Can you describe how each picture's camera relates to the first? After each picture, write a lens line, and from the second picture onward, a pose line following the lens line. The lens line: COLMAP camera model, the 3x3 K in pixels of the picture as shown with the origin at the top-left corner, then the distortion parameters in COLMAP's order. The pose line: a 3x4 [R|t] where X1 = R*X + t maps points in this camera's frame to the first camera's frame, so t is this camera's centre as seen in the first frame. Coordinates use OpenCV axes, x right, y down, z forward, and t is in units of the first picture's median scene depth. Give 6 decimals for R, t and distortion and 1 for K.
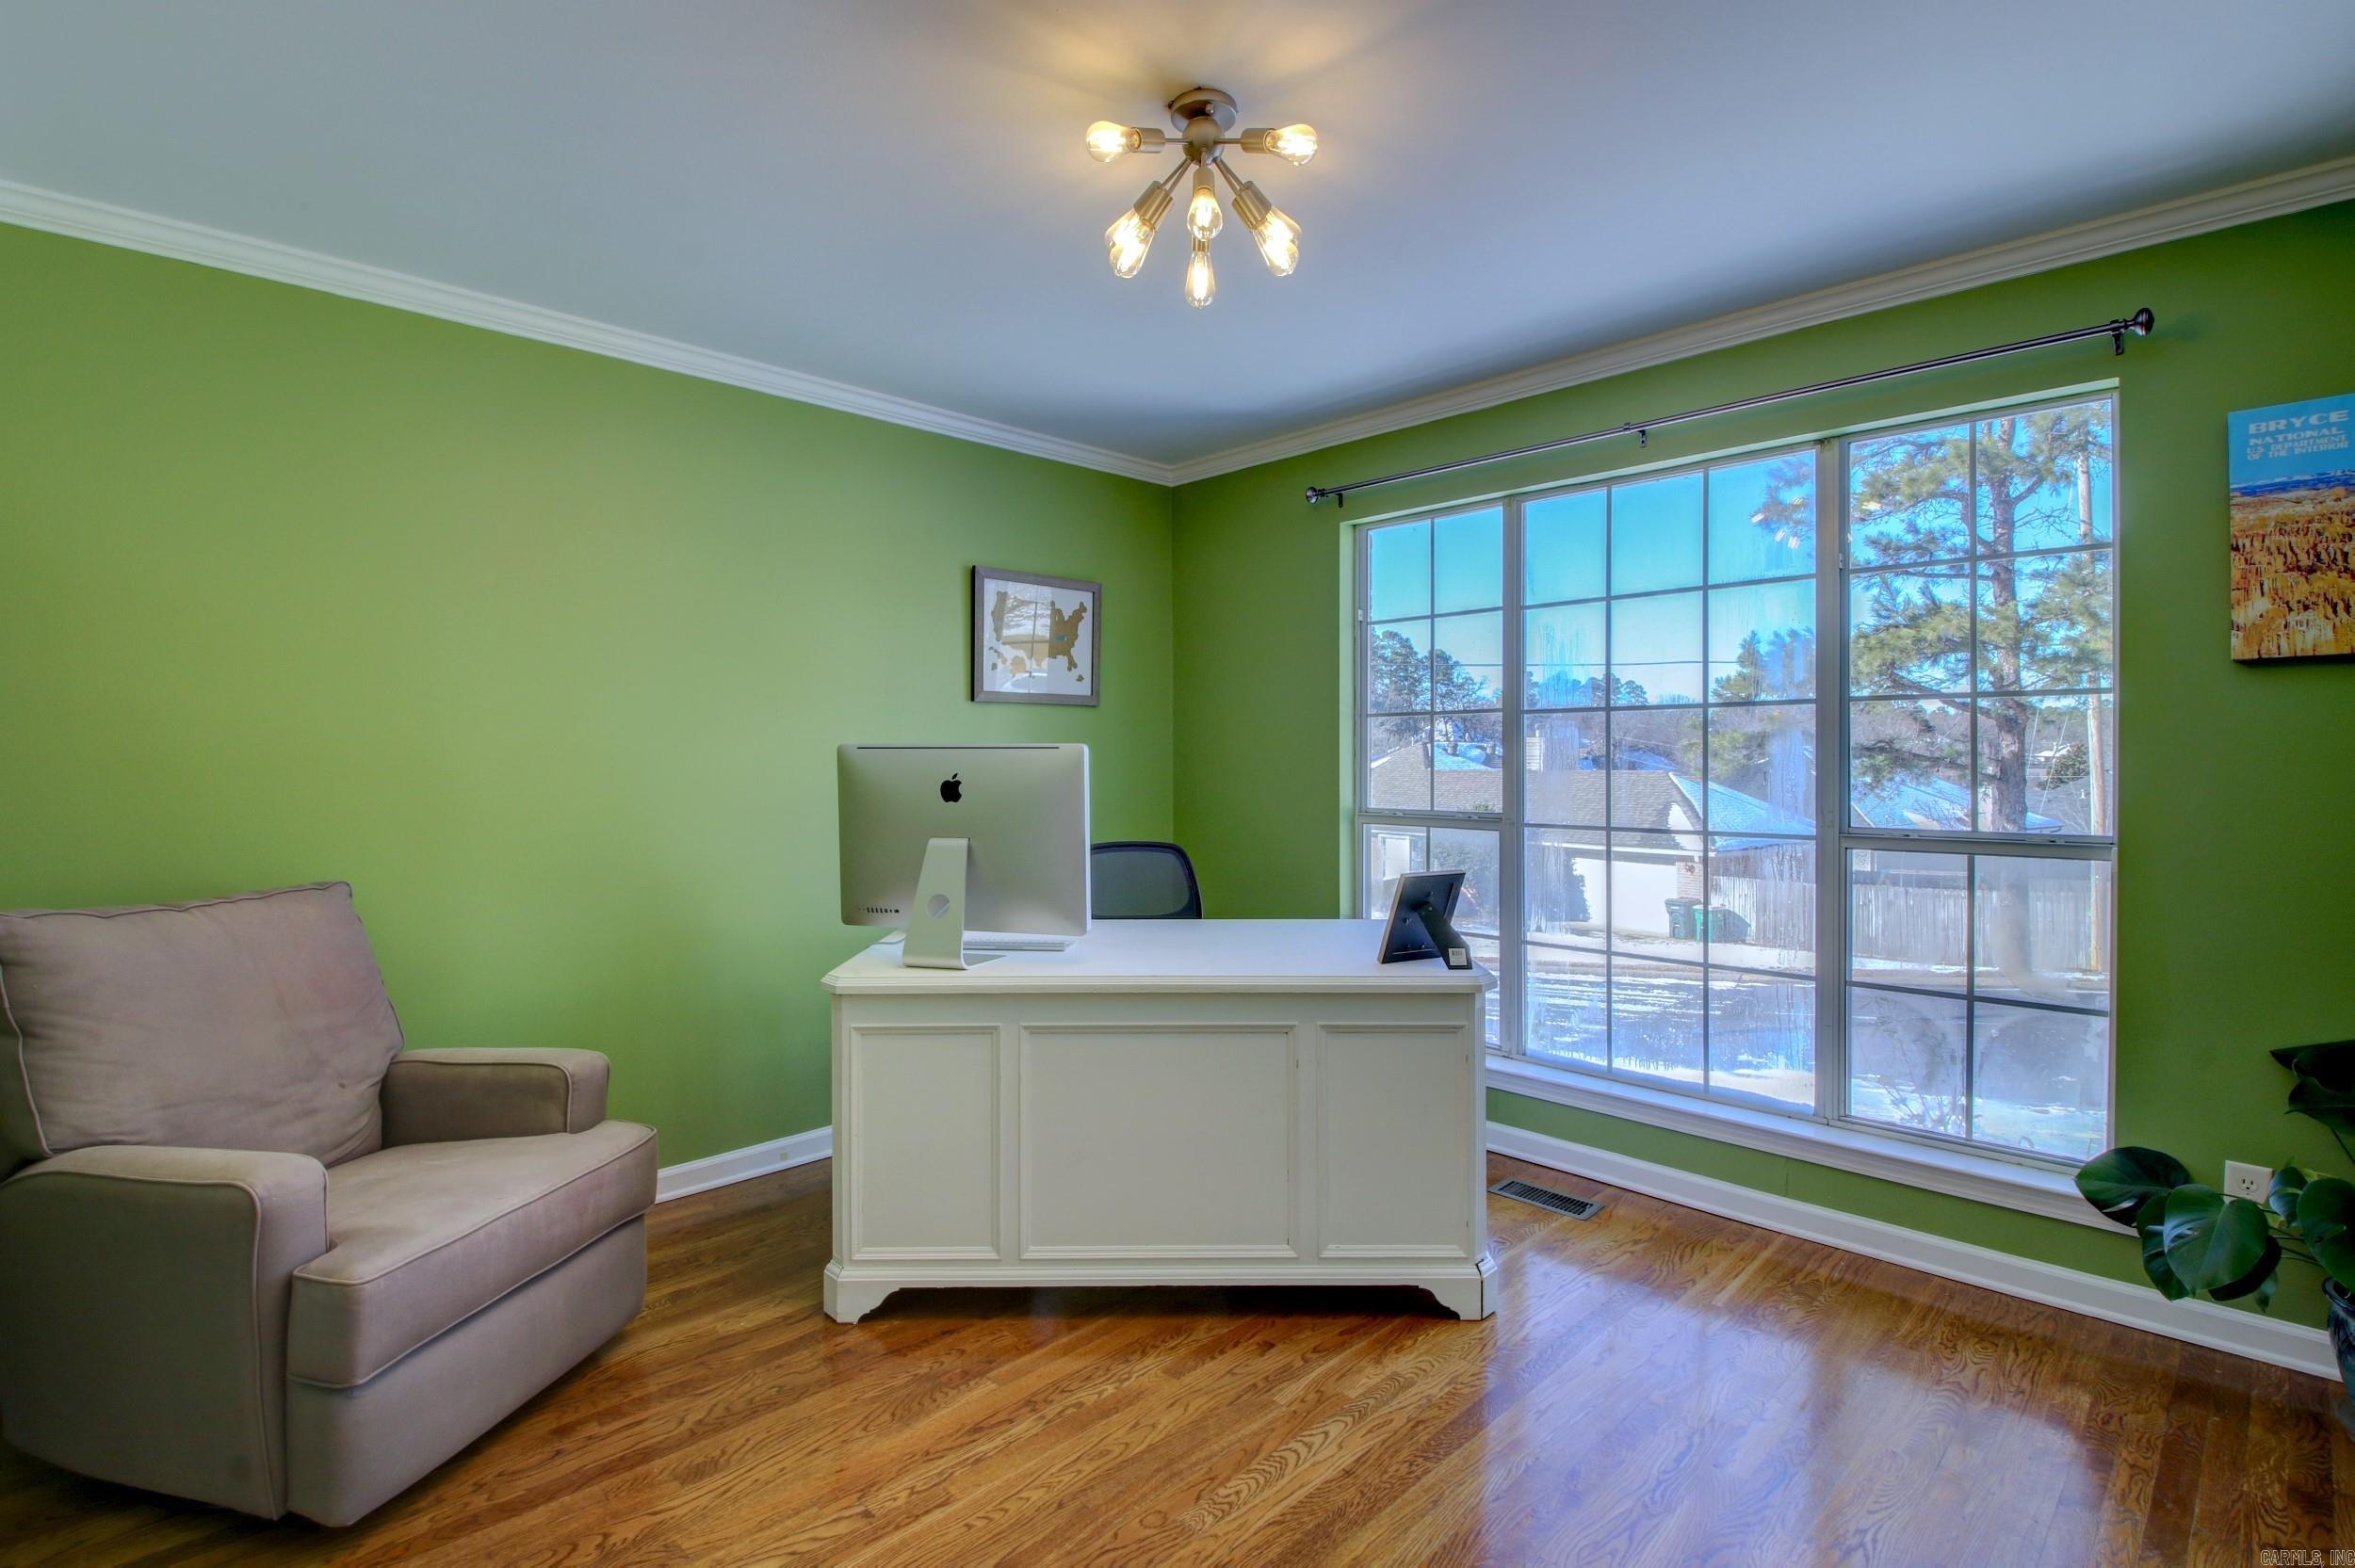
lens RADIAL K [[1110.5, 0, 1168.6], [0, 1110.5, 770.5], [0, 0, 1]] dist [-0.000894, -0.013377]
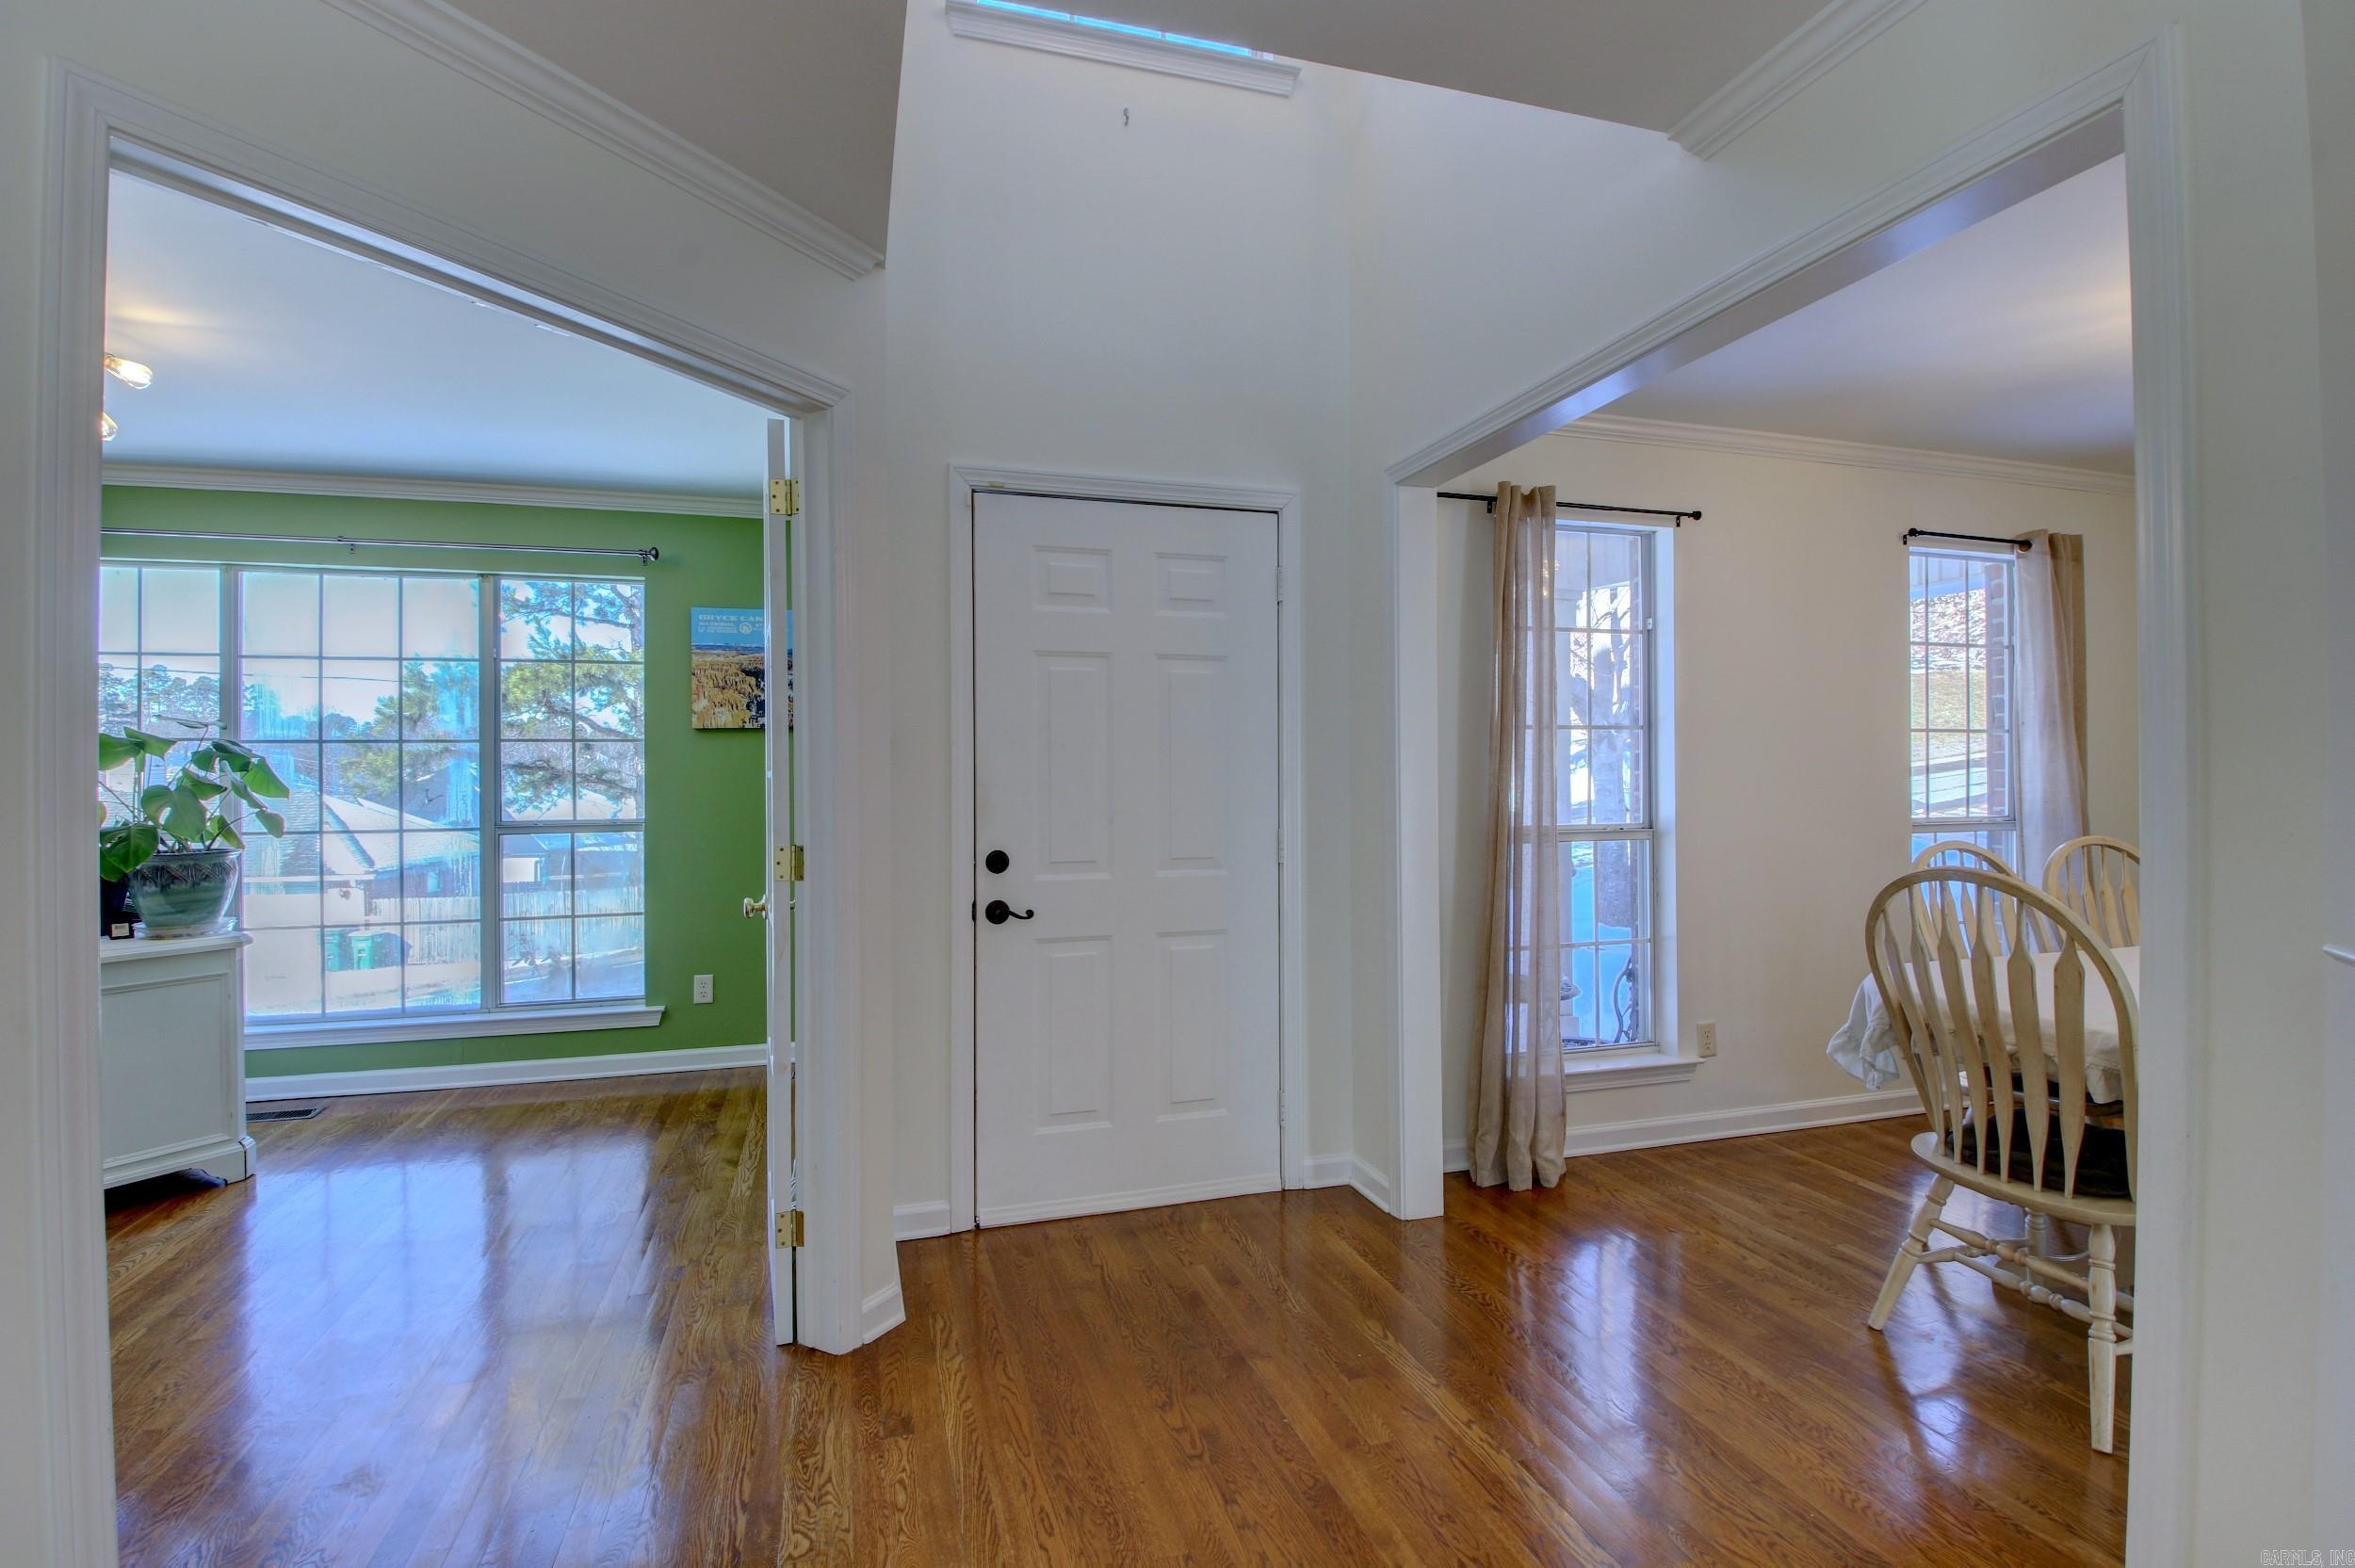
lens RADIAL K [[1105.2, 0, 1182.8], [0, 1105.2, 774.8], [0, 0, 1]] dist [0.003871, -0.017018]
pose [[0.456852, -0.001379, 0.889542, -0.074726], [0.010753, 0.999934, -0.003972, 0.000281], [-0.889478, 0.011380, 0.456836, -0.127396]]
